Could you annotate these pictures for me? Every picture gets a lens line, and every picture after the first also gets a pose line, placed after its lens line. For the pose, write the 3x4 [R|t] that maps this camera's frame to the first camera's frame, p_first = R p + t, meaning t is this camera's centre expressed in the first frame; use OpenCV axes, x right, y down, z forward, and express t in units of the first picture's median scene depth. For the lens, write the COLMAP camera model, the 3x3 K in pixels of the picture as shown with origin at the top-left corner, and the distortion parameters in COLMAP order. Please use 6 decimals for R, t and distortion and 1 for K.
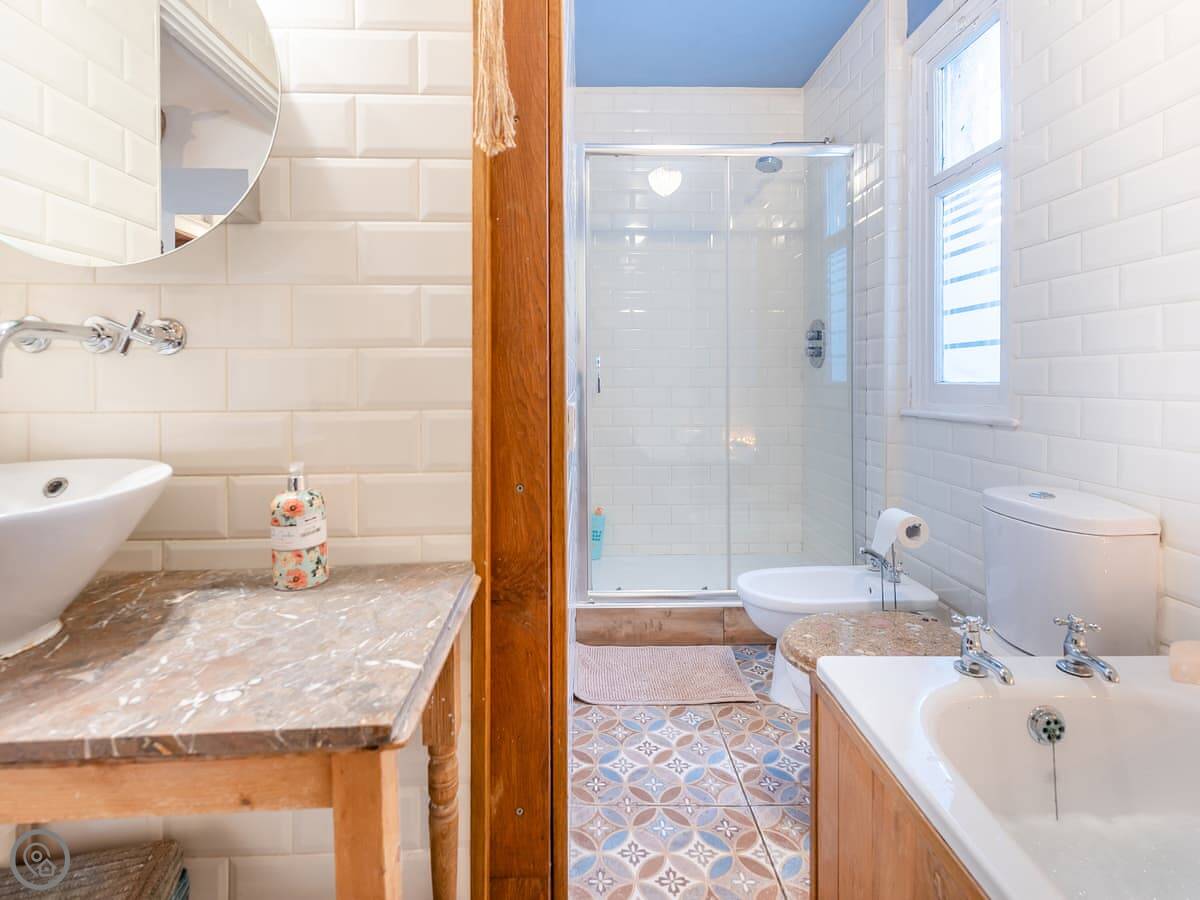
lens RADIAL K [[613.3, 0, 596.9], [0, 613.3, 387.0], [0, 0, 1]] dist [0.004020, 0.000017]
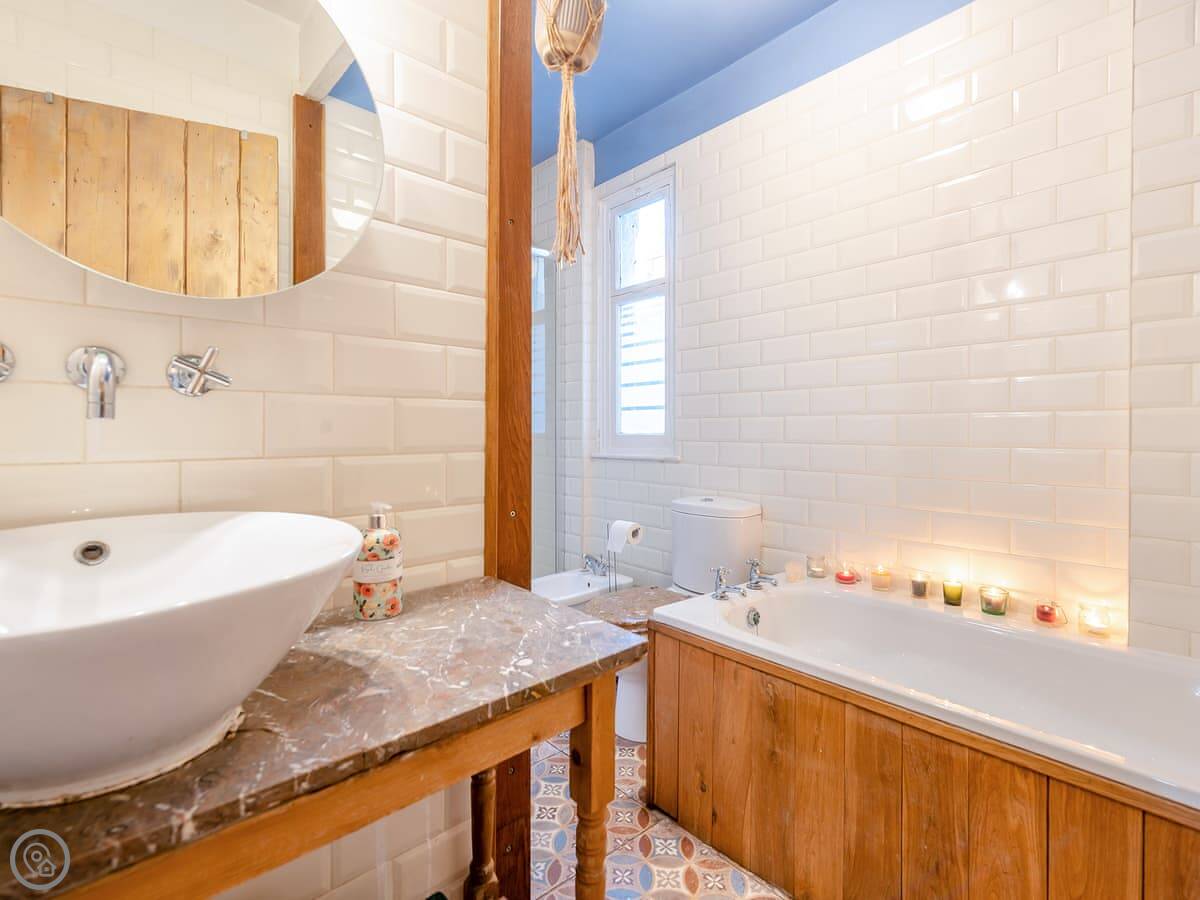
lens RADIAL K [[610.8, 0, 599.6], [0, 610.8, 437.6], [0, 0, 1]] dist [0.004185, -0.000543]
pose [[0.740520, -0.001237, 0.672033, -0.854984], [0.005351, 0.999977, -0.004056, 0.014722], [-0.672013, 0.006599, 0.740510, -0.056169]]
